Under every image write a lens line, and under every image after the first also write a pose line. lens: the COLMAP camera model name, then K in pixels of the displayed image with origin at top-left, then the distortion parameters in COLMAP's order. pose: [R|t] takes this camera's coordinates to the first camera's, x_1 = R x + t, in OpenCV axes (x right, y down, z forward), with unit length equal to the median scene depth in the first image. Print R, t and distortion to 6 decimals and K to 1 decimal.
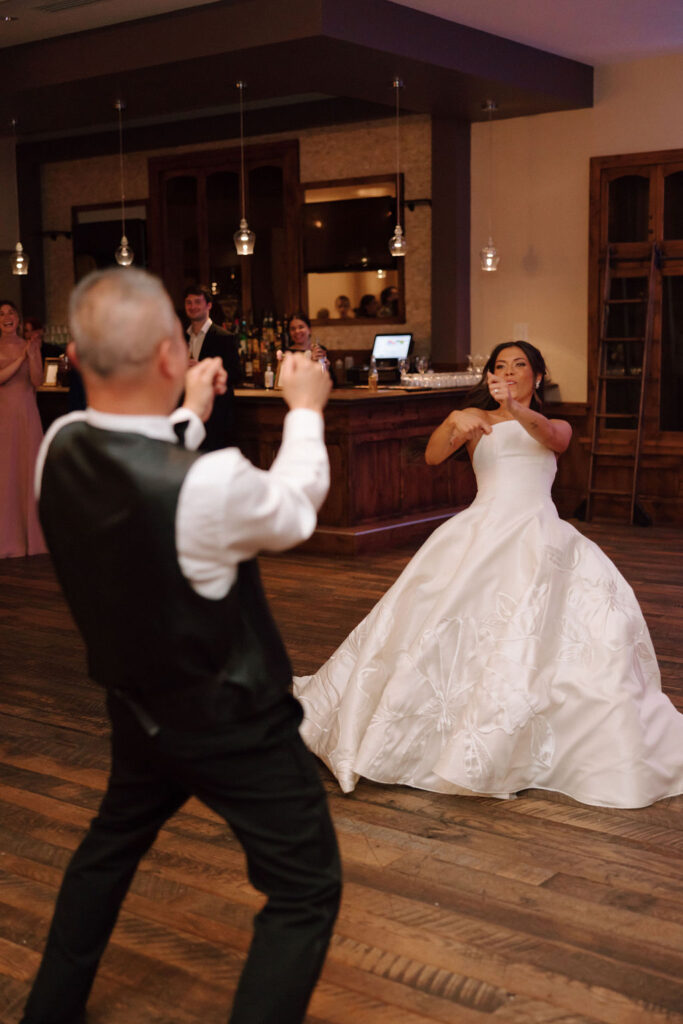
lens RADIAL K [[1364.9, 0, 339.8], [0, 1364.9, 511.3], [0, 0, 1]] dist [0.005558, 0.000000]
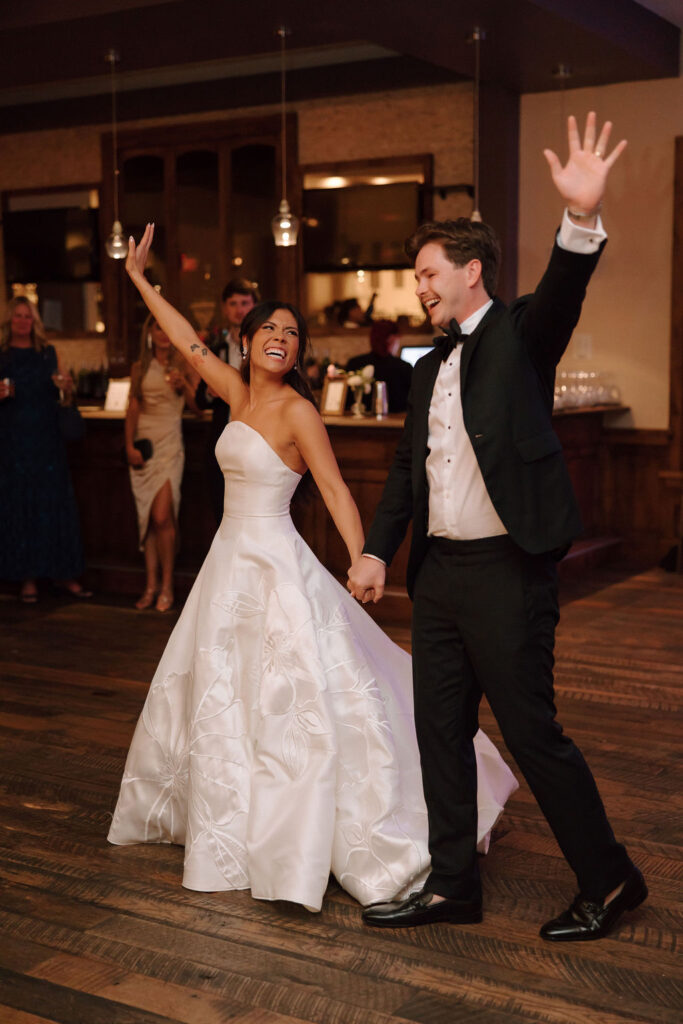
lens RADIAL K [[1431.9, 0, 343.6], [0, 1431.9, 512.9], [0, 0, 1]] dist [0.014443, 0.000000]
pose [[0.994001, -0.006184, 0.109193, -0.105470], [0.007722, 0.999877, -0.013668, -0.016780], [-0.109095, 0.014429, 0.993927, 0.139045]]
